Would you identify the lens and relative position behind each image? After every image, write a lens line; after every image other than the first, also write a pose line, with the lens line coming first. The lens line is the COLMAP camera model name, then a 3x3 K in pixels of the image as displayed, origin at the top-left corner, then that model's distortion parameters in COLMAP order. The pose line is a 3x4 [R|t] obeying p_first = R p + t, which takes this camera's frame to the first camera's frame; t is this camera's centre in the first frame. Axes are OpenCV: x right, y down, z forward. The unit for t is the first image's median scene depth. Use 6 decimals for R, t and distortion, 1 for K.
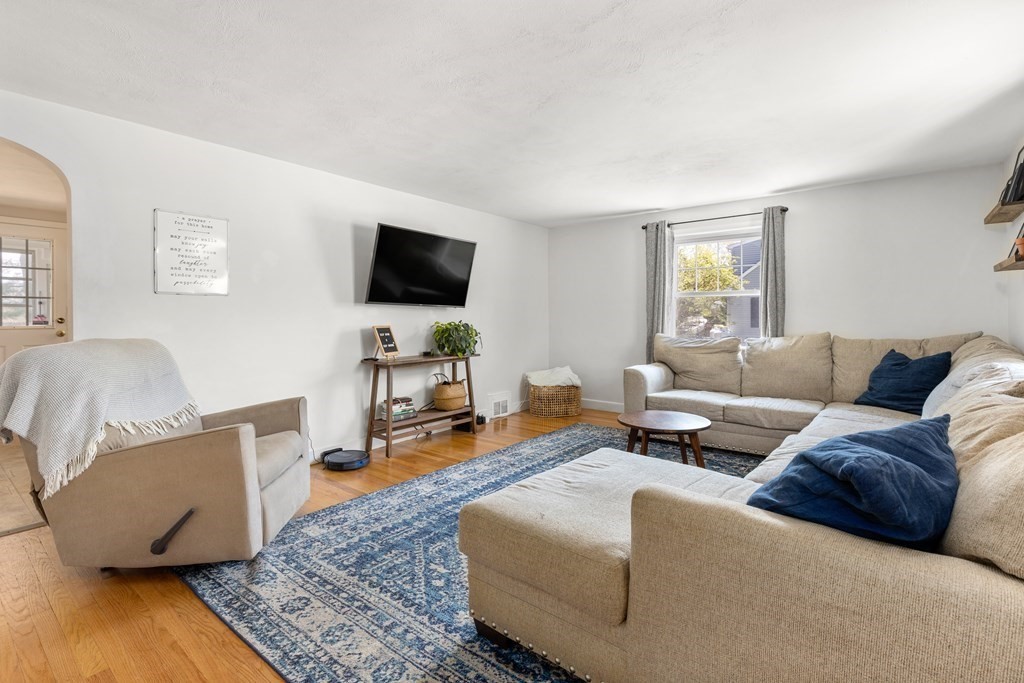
lens RADIAL K [[472.8, 0, 516.0], [0, 472.8, 324.4], [0, 0, 1]] dist [0.011092, -0.000546]
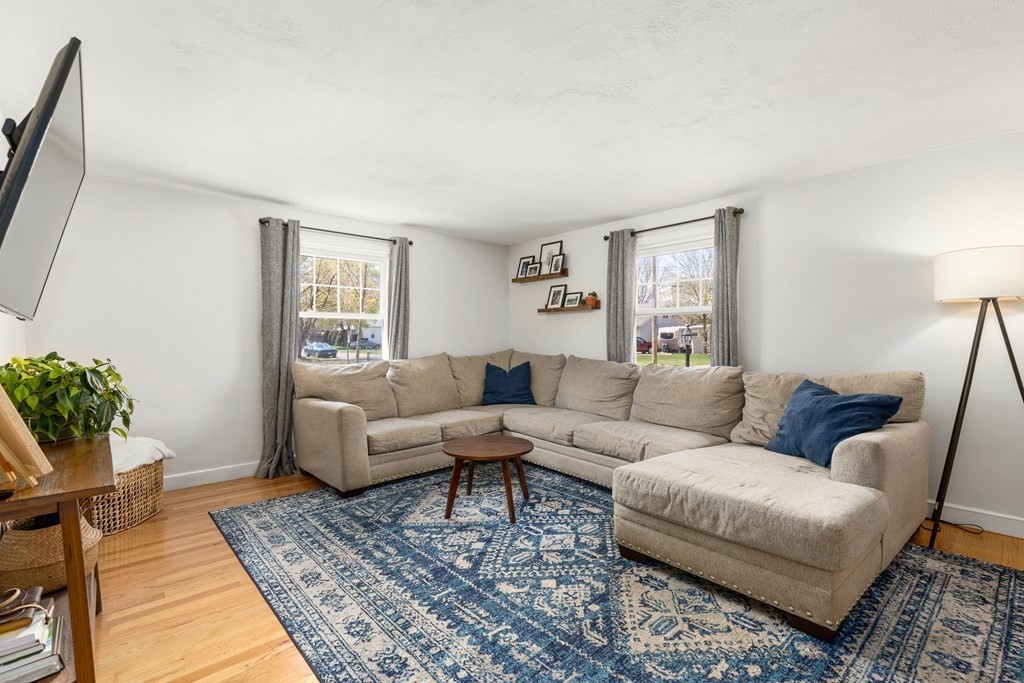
lens RADIAL K [[472.8, 0, 512.7], [0, 472.8, 339.0], [0, 0, 1]] dist [0.011092, -0.000546]
pose [[0.167534, -0.000405, 0.985866, -0.587331], [0.019960, 0.999796, -0.002981, -0.012196], [-0.985664, 0.020177, 0.167508, 0.717755]]
